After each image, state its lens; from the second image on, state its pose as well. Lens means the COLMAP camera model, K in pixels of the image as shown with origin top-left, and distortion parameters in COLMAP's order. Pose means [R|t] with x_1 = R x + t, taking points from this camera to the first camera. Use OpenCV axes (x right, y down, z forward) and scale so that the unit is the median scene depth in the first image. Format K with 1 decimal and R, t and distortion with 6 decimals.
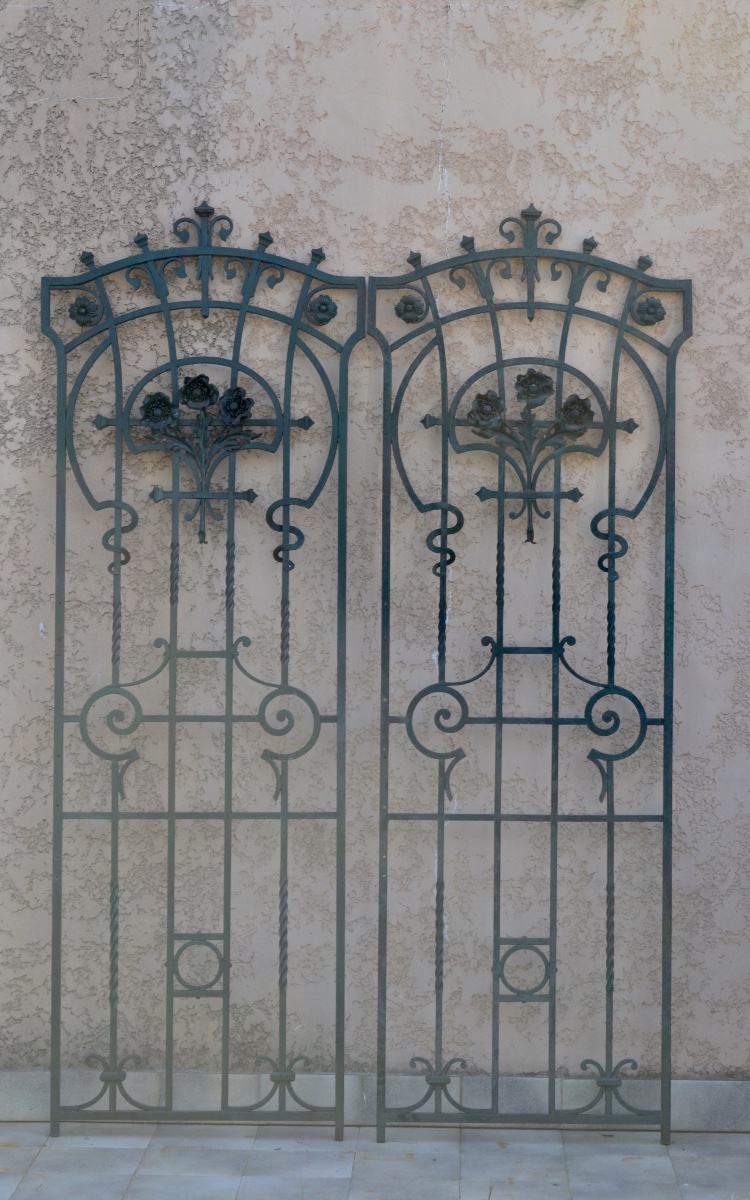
lens RADIAL K [[2925.0, 0, 382.2], [0, 2925.0, 605.1], [0, 0, 1]] dist [0.056059, 0.000000]
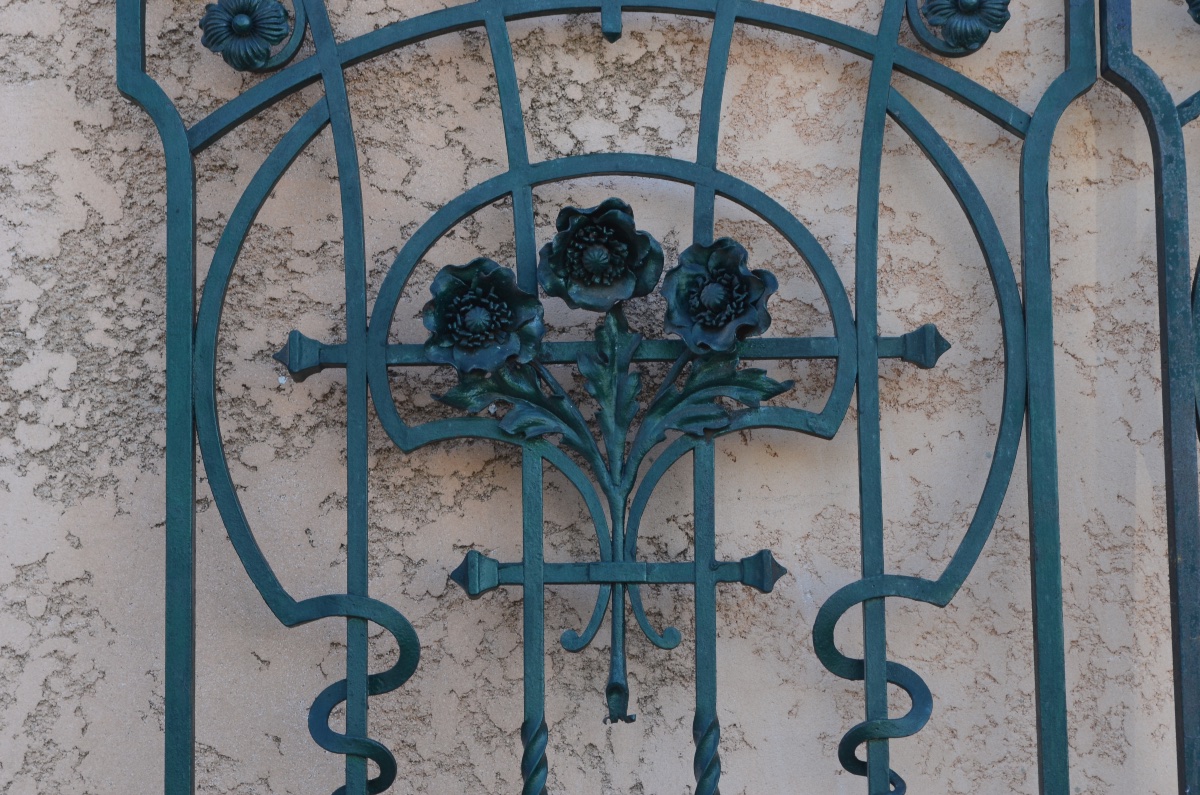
lens RADIAL K [[2695.8, 0, 604.7], [0, 2695.8, 399.3], [0, 0, 1]] dist [0.055372, 0.000000]
pose [[0.999547, -0.018798, 0.023500, -0.069070], [0.020946, 0.995279, -0.094773, -0.028270], [-0.021607, 0.095222, 0.995222, 0.696494]]
